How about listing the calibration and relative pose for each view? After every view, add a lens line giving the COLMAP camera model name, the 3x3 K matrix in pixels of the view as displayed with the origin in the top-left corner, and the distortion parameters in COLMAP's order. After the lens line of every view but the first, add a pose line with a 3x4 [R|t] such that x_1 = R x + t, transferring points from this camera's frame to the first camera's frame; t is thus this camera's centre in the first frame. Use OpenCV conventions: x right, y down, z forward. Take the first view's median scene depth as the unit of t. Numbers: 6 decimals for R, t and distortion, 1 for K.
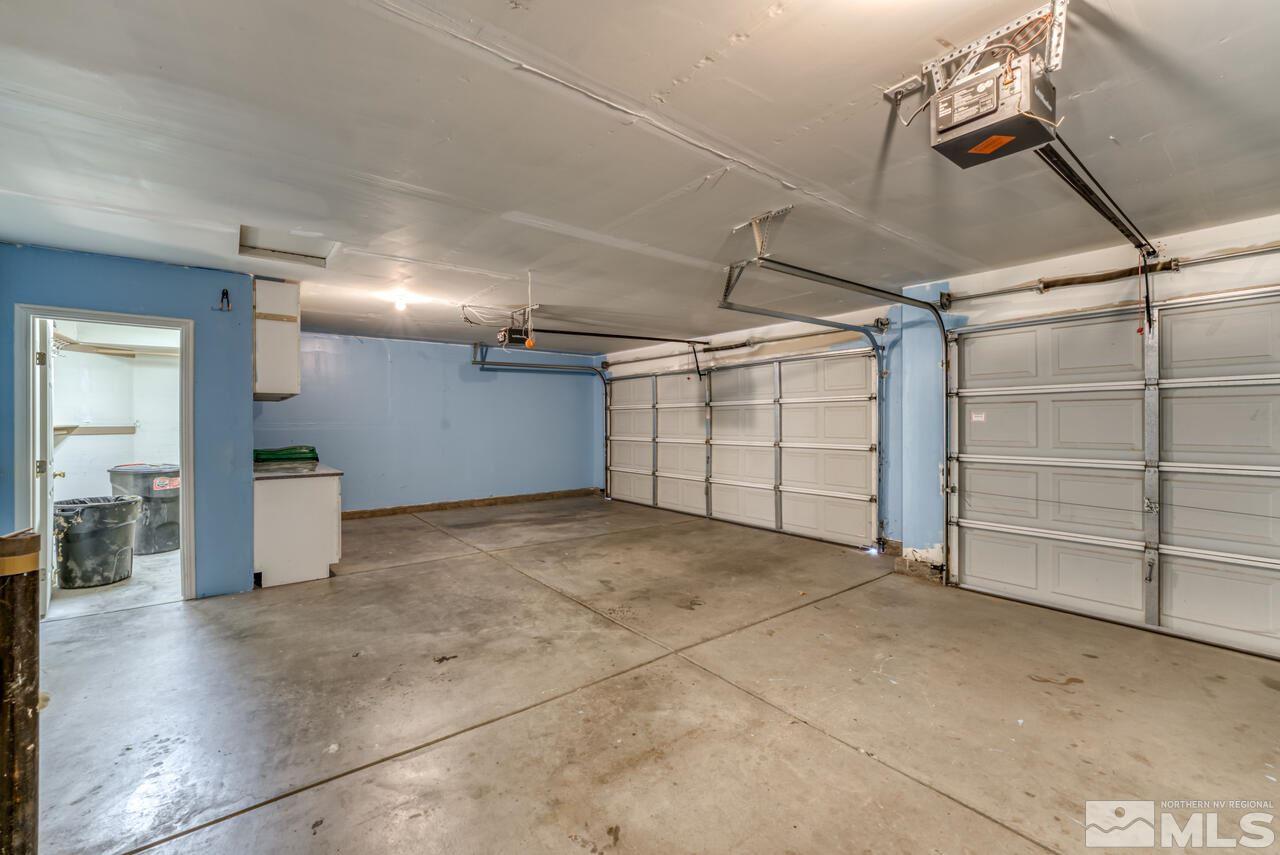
lens RADIAL K [[519.4, 0, 636.4], [0, 519.4, 416.5], [0, 0, 1]] dist [-0.007938, -0.000013]
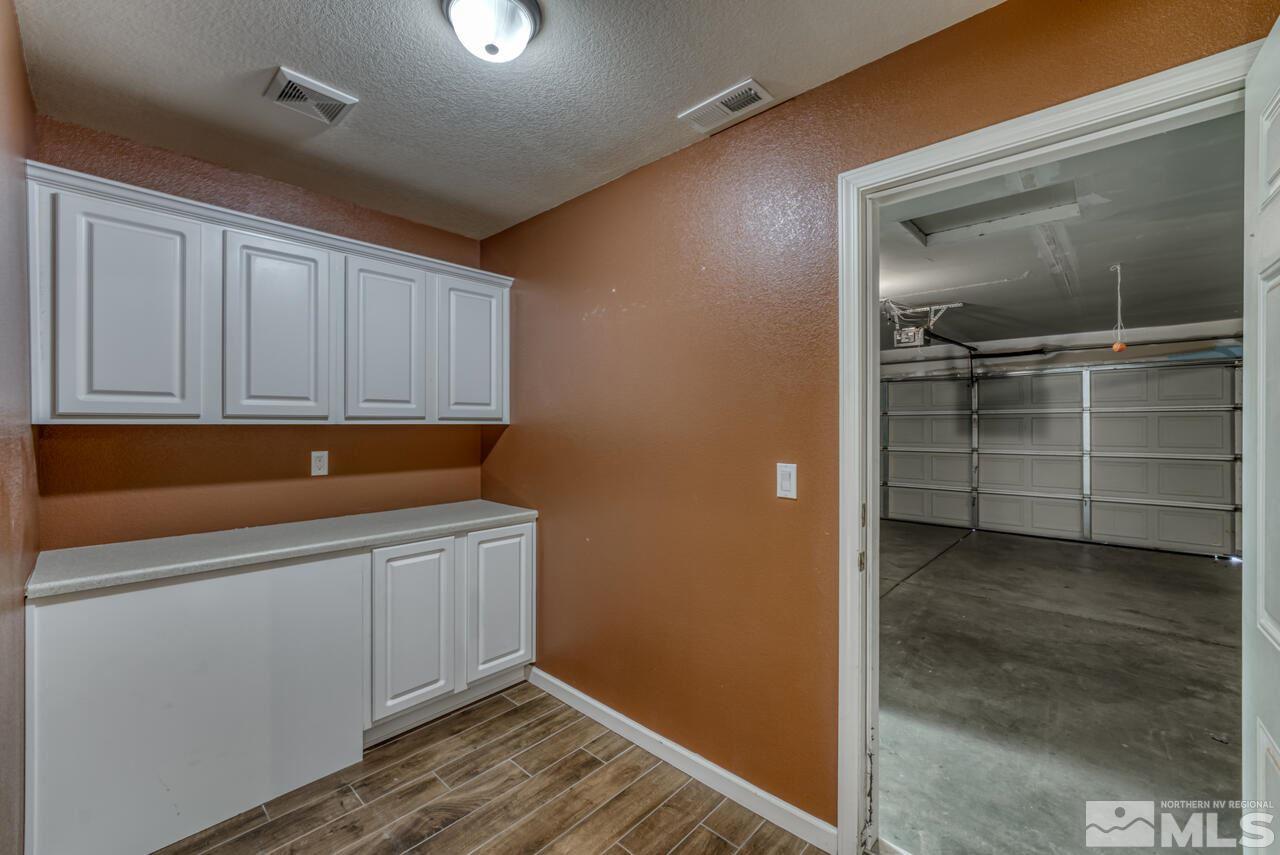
lens RADIAL K [[511.8, 0, 640.0], [0, 511.8, 427.5], [0, 0, 1]] dist [0.000263, 0.000122]
pose [[0.985241, -0.002778, 0.171149, -1.098566], [0.000129, 0.999880, 0.015487, -0.017644], [-0.171171, -0.015236, 0.985124, 0.279987]]
